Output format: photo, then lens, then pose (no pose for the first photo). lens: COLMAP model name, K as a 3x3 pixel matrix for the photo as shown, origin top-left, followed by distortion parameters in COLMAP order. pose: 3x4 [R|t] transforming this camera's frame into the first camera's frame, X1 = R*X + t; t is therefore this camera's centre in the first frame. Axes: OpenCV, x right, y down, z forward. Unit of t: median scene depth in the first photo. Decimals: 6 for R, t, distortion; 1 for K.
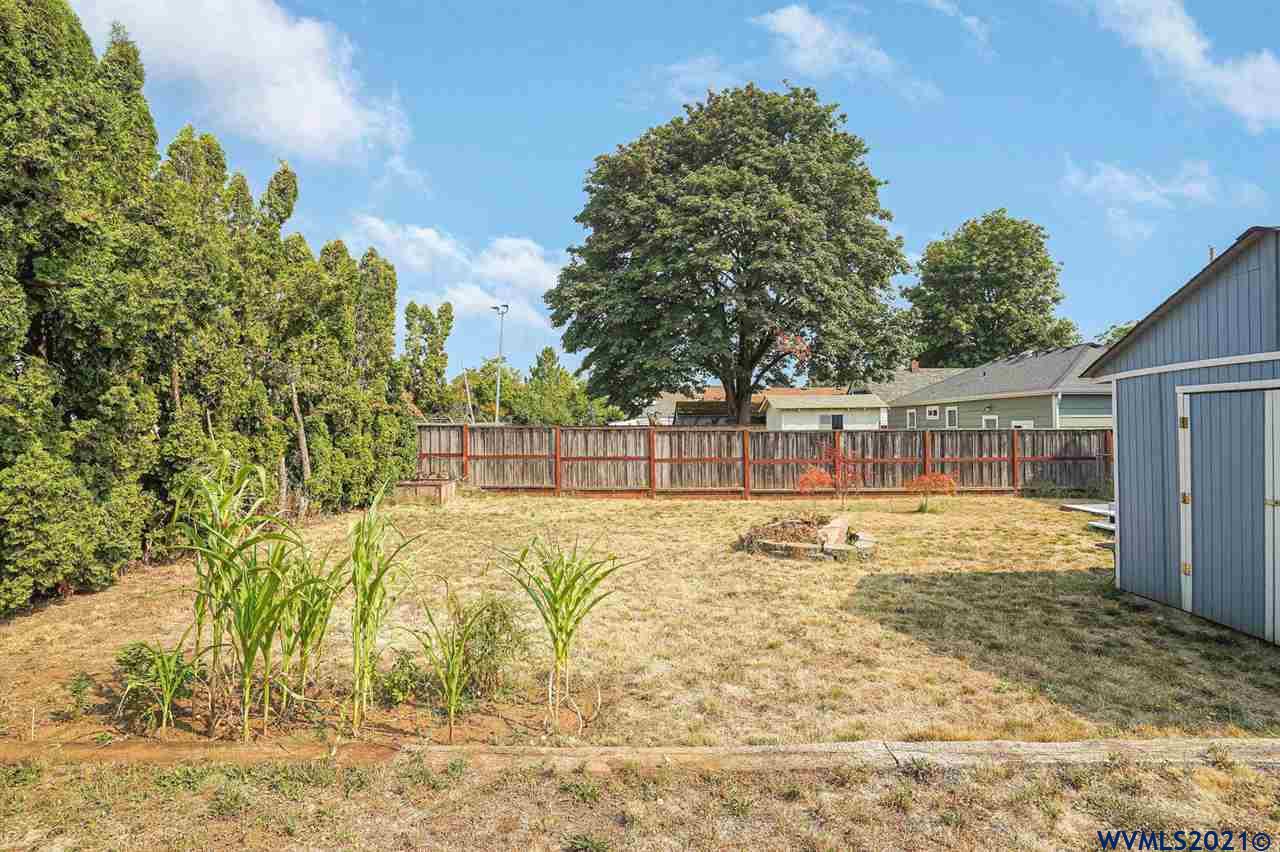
lens RADIAL K [[627.5, 0, 641.9], [0, 627.5, 419.8], [0, 0, 1]] dist [-0.067343, 0.030947]
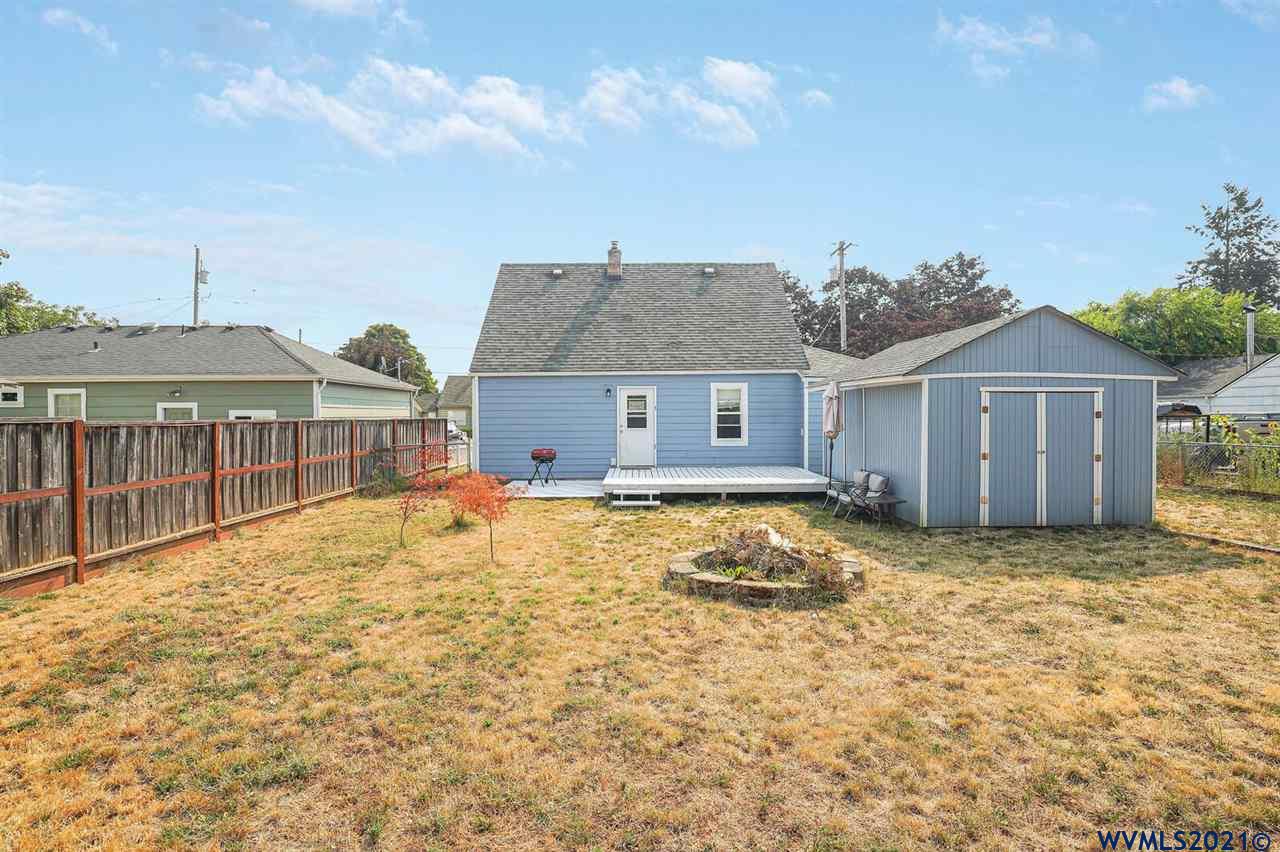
lens RADIAL K [[627.5, 0, 641.9], [0, 627.5, 419.8], [0, 0, 1]] dist [-0.067343, 0.030947]
pose [[0.011416, -0.000172, 0.999935, -0.242812], [-0.008011, 0.999968, 0.000264, 0.012453], [-0.999903, -0.008013, 0.011415, 0.609593]]
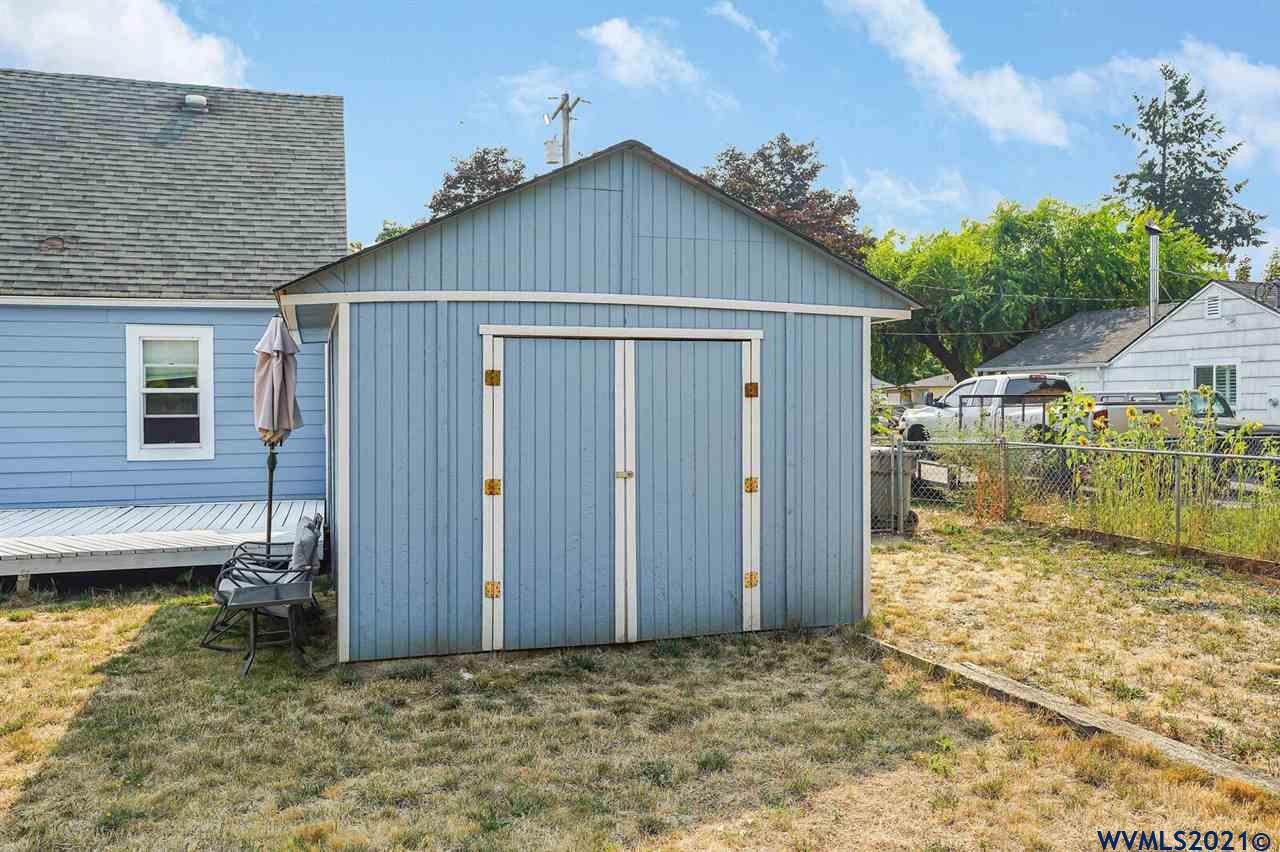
lens RADIAL K [[1029.5, 0, 621.0], [0, 1029.5, 402.5], [0, 0, 1]] dist [-0.028839, 0.114258]
pose [[-0.262688, 0.003502, 0.964874, -0.087580], [-0.005010, 0.999975, -0.004994, 0.012266], [-0.964868, -0.006146, -0.262664, 0.375500]]
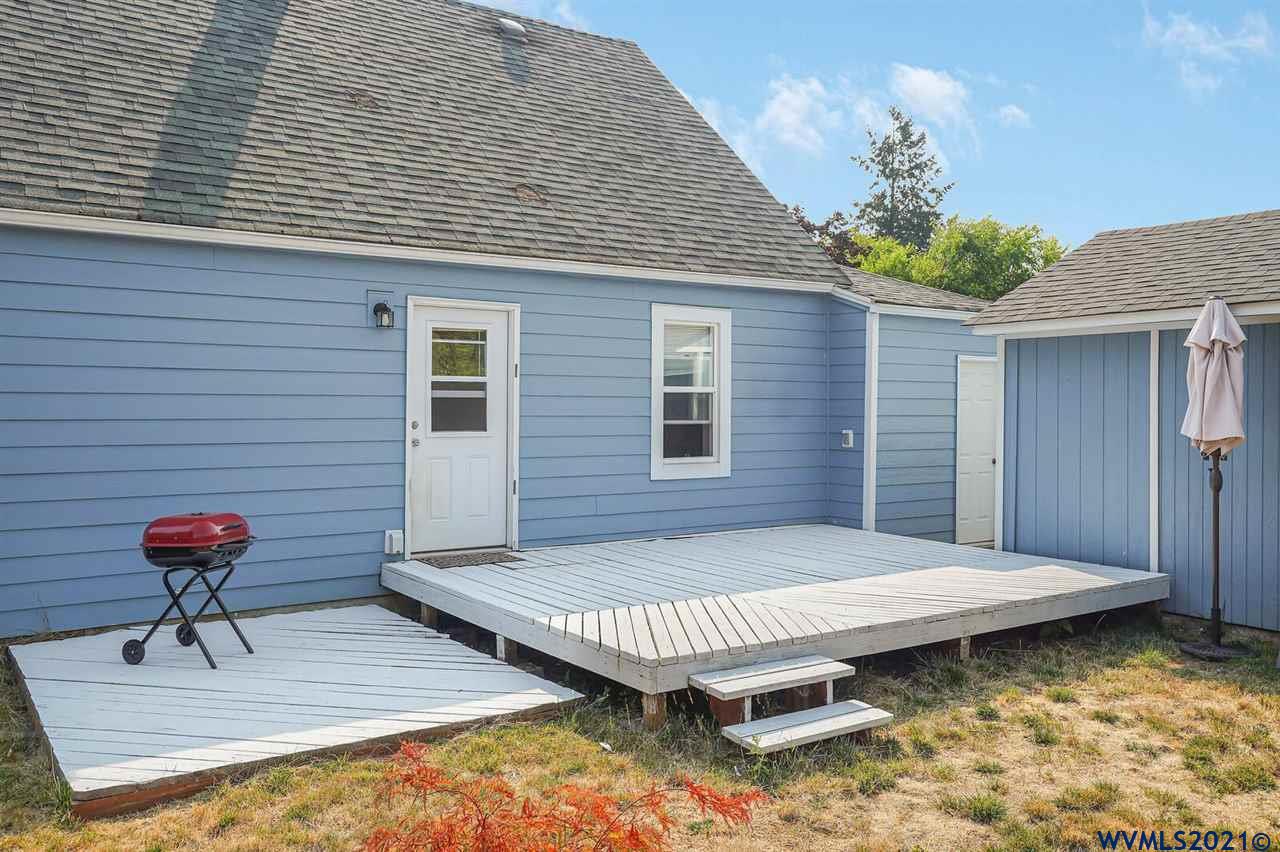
lens RADIAL K [[1034.7, 0, 640.0], [0, 1034.7, 426.0], [0, 0, 1]] dist [-0.002525, -0.000200]
pose [[-0.543675, -0.013655, 0.839185, 0.226136], [-0.011446, 0.999895, 0.008854, 0.017057], [-0.839218, -0.004792, -0.543774, 0.824009]]
